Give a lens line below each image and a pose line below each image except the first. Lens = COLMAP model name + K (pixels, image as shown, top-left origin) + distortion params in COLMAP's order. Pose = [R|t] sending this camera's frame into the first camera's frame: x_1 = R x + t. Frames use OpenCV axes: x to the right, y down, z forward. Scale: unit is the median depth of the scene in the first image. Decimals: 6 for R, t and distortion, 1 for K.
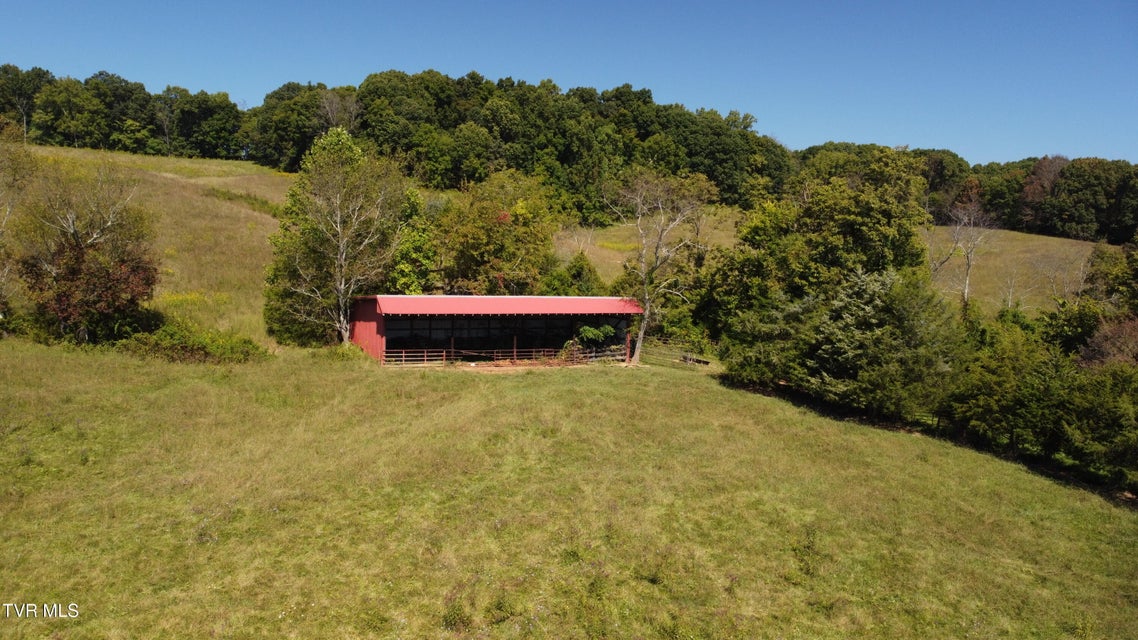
lens RADIAL K [[849.2, 0, 566.9], [0, 849.2, 323.1], [0, 0, 1]] dist [-0.007516, 0.006204]
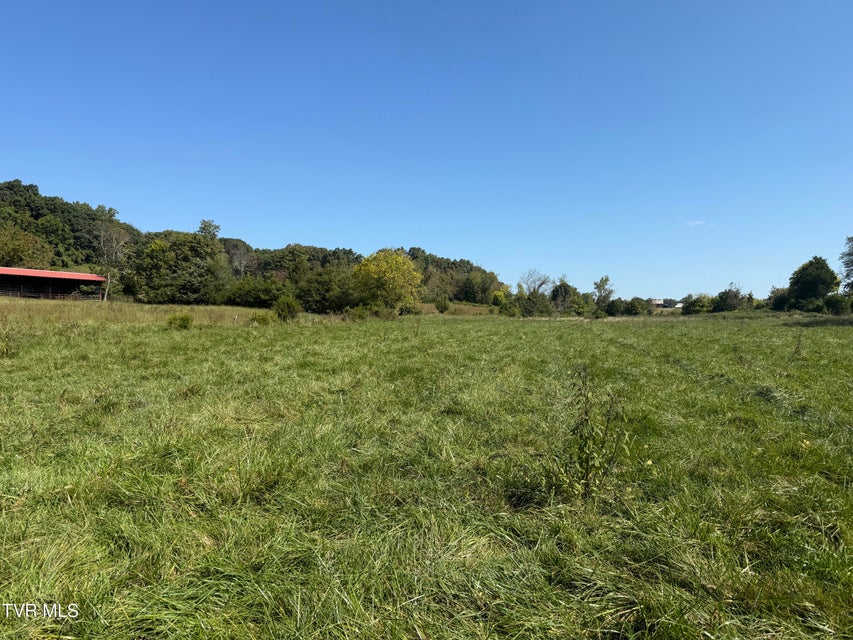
lens RADIAL K [[600.1, 0, 429.0], [0, 600.1, 323.7], [0, 0, 1]] dist [-0.014576, -0.007520]
pose [[0.756386, -0.036210, 0.653123, -0.072405], [0.080412, 0.996041, -0.037904, 0.054077], [-0.649164, 0.081189, 0.756303, -0.187193]]
